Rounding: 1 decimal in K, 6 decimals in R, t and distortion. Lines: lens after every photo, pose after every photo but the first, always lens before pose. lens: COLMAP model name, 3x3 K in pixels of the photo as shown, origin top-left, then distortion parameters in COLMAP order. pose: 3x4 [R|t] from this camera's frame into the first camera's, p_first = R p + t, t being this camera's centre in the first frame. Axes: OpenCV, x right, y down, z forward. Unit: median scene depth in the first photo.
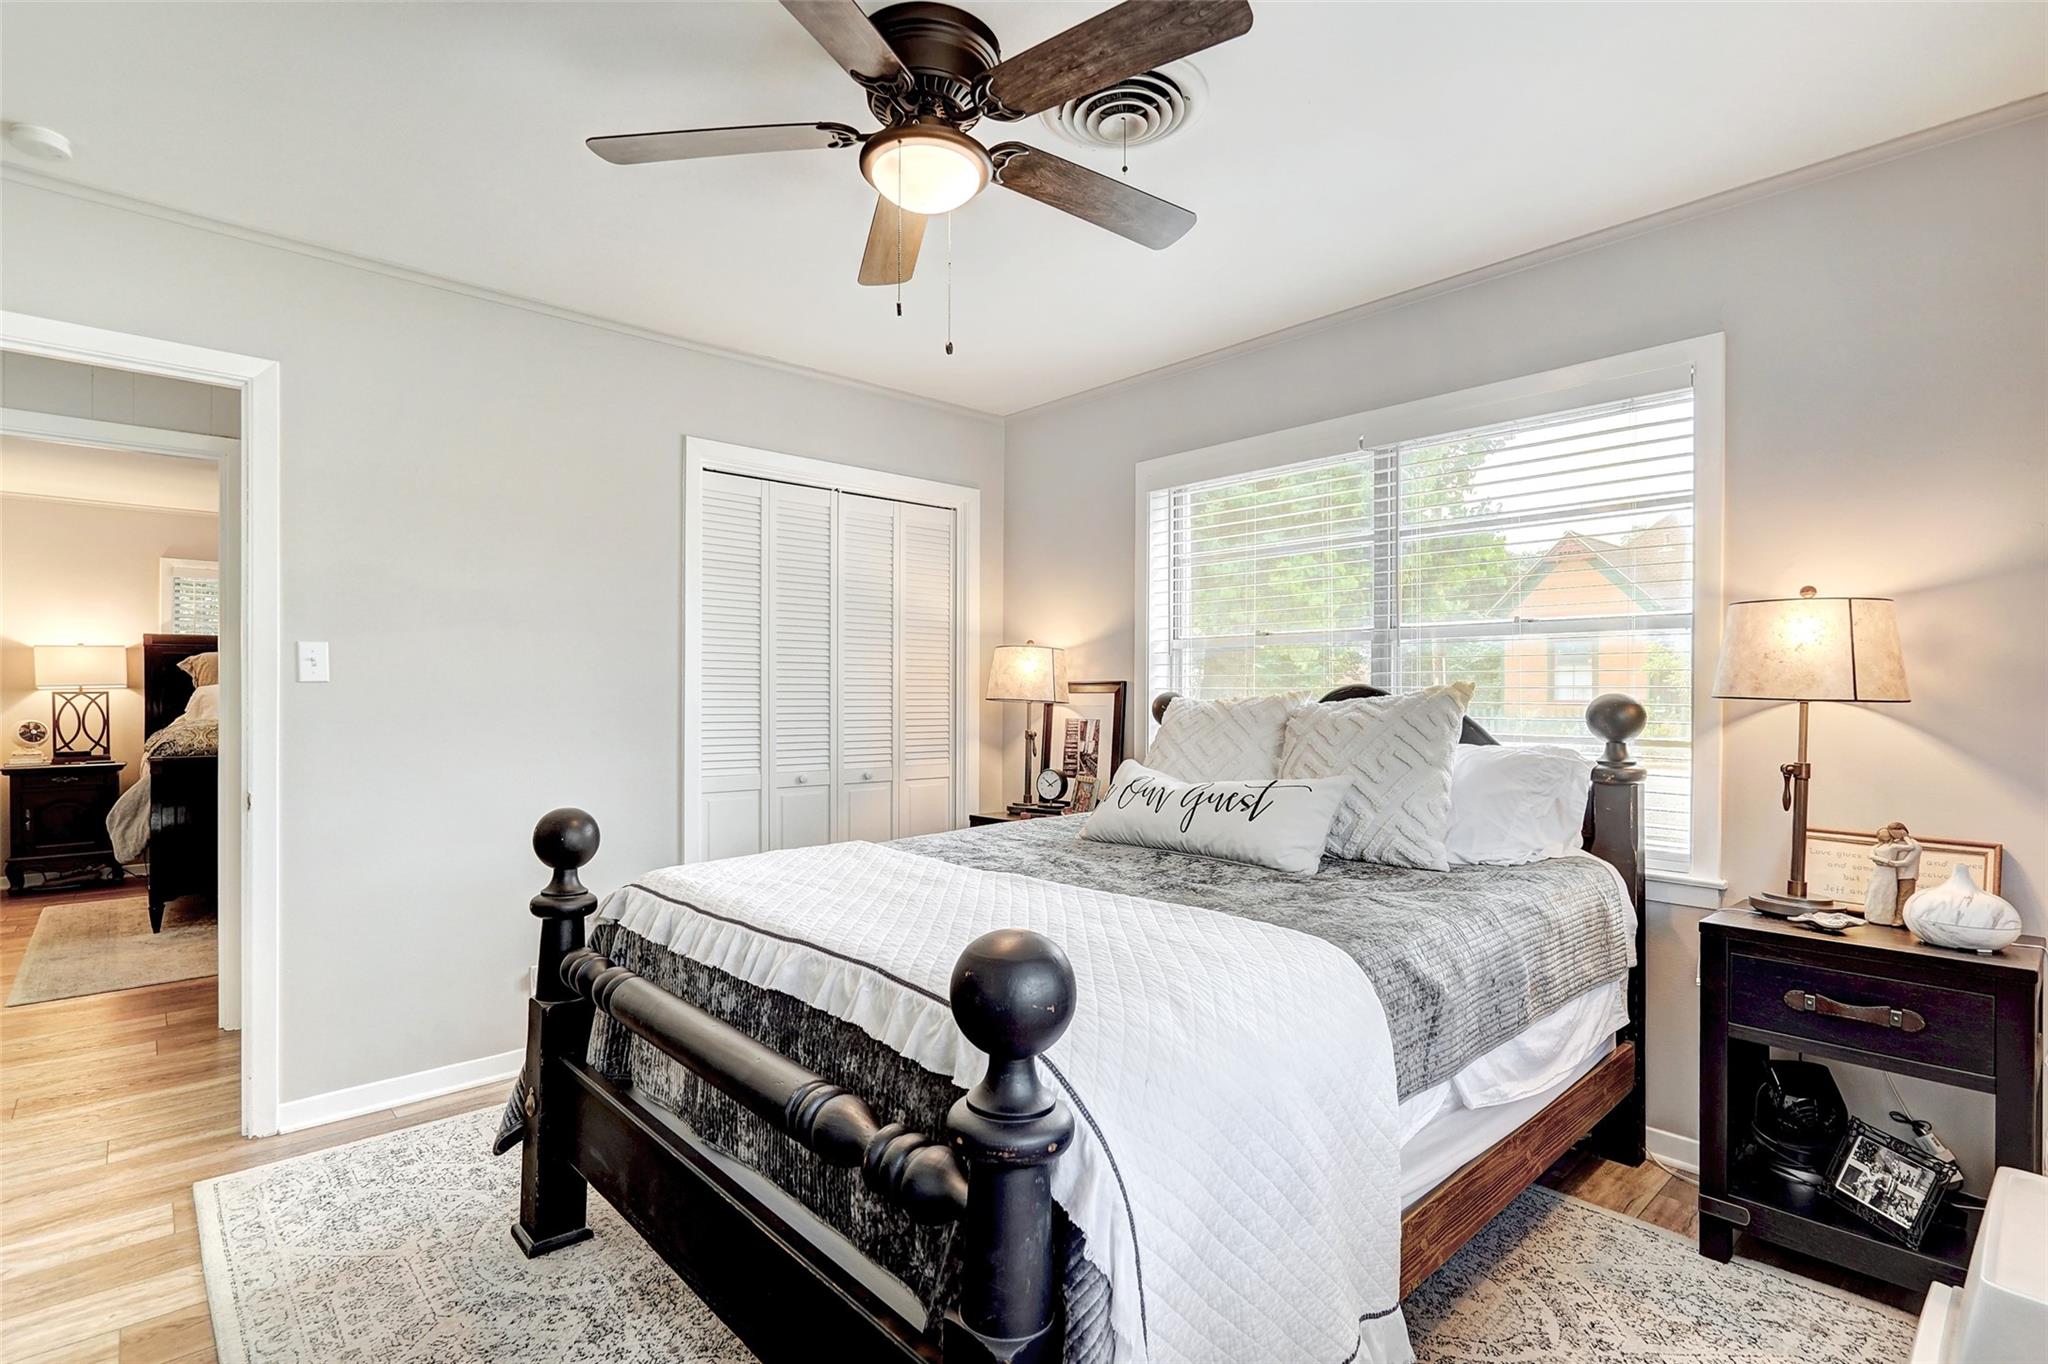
lens RADIAL K [[985.3, 0, 1029.1], [0, 985.3, 686.1], [0, 0, 1]] dist [-0.007744, 0.005414]
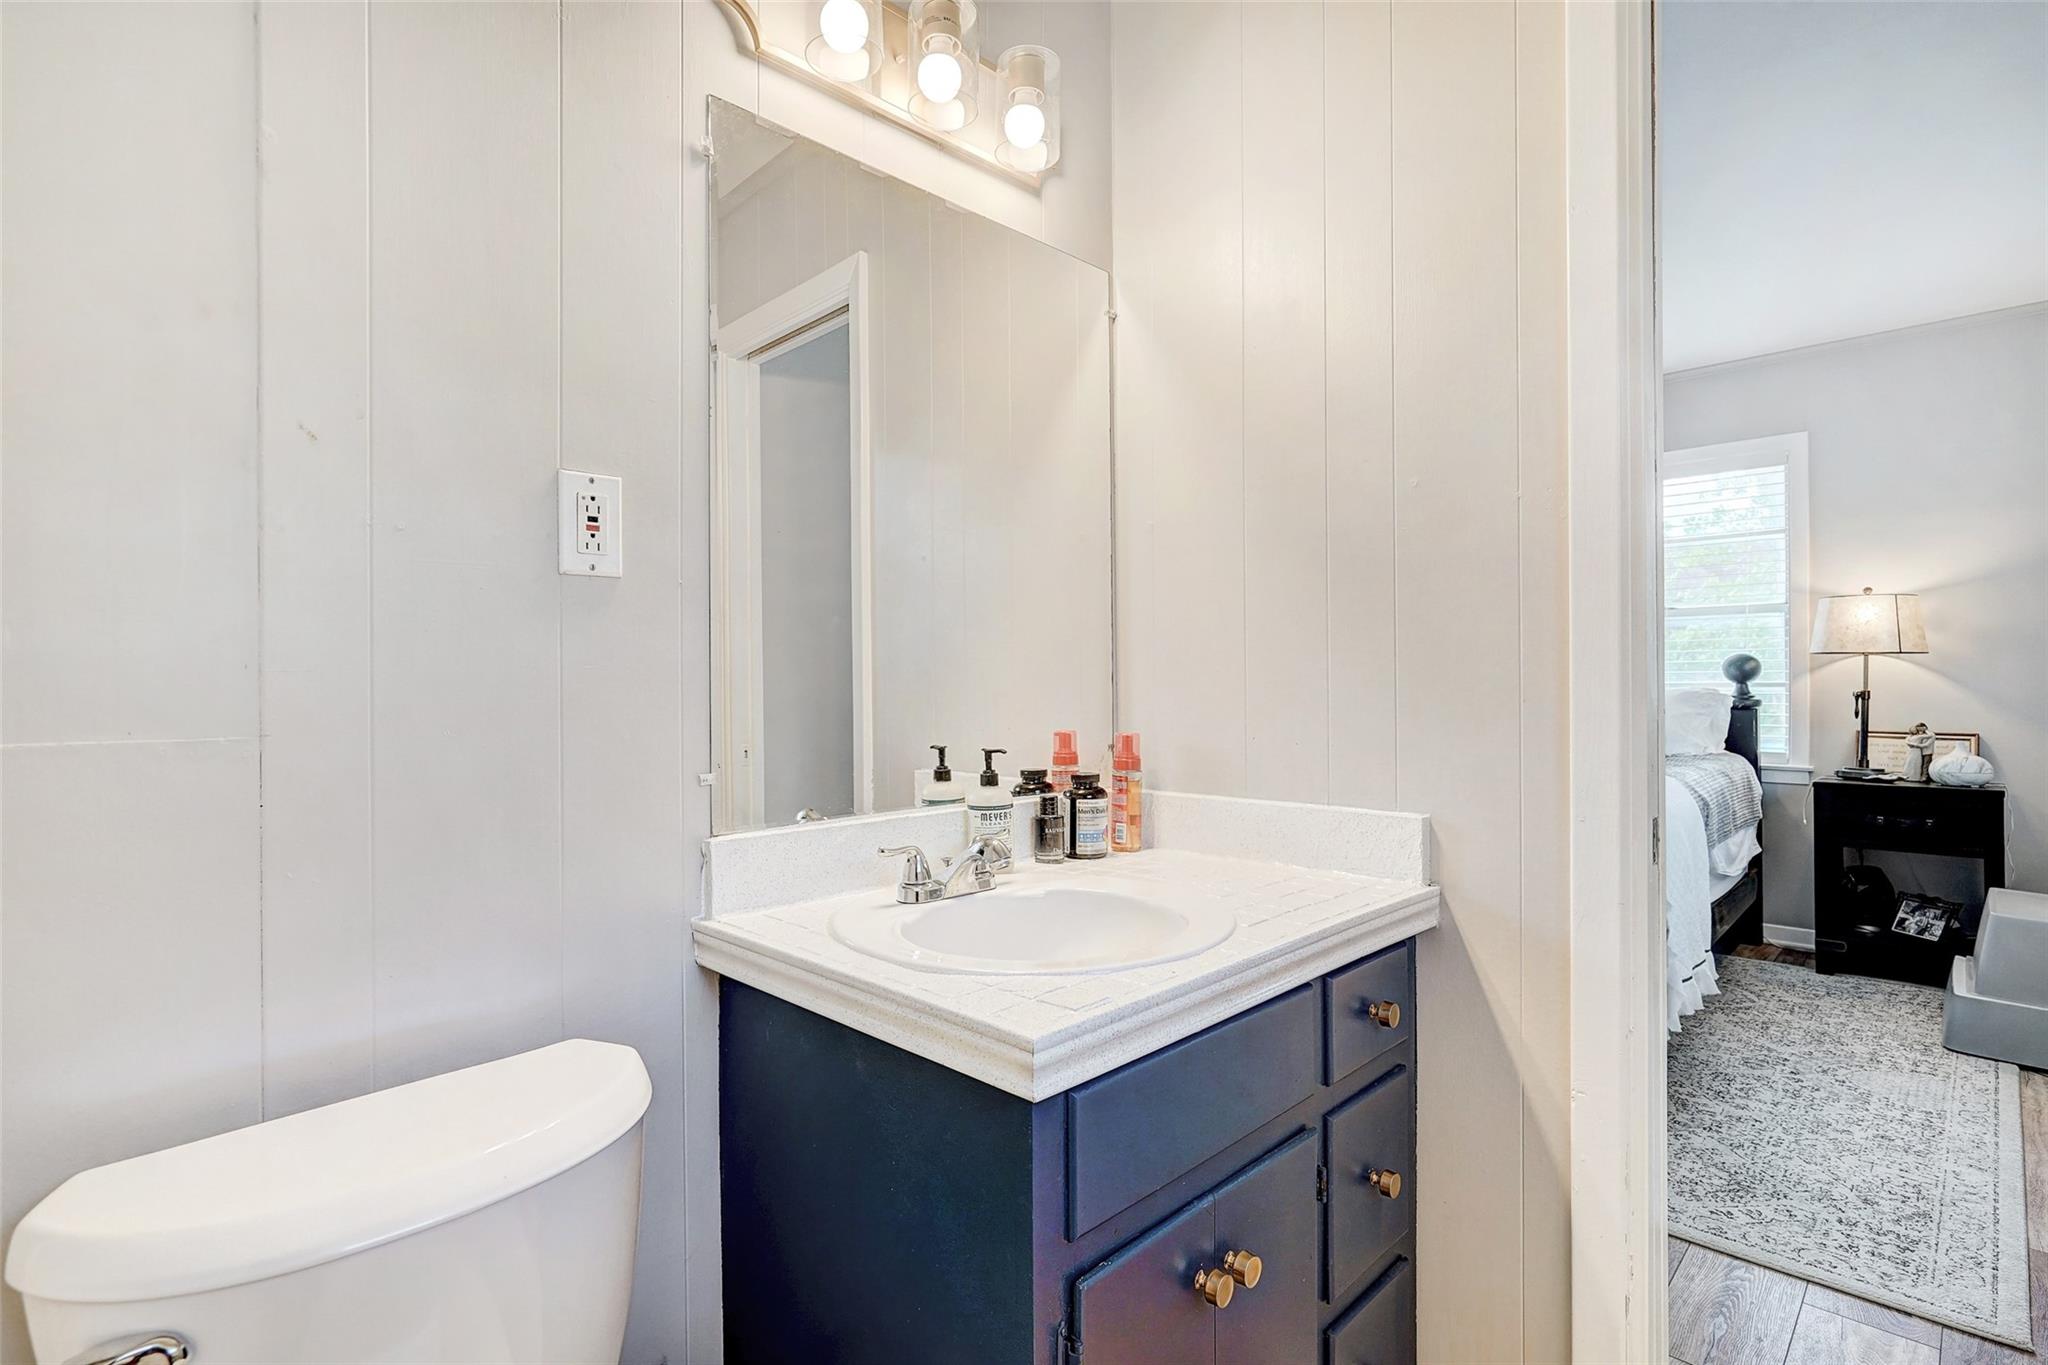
lens RADIAL K [[985.3, 0, 1025.9], [0, 985.3, 677.3], [0, 0, 1]] dist [-0.007744, 0.005414]
pose [[0.998878, -0.013673, 0.045335, -0.712544], [0.013682, 0.999906, 0.000104, 0.033546], [-0.045333, 0.000516, 0.998972, -0.610111]]
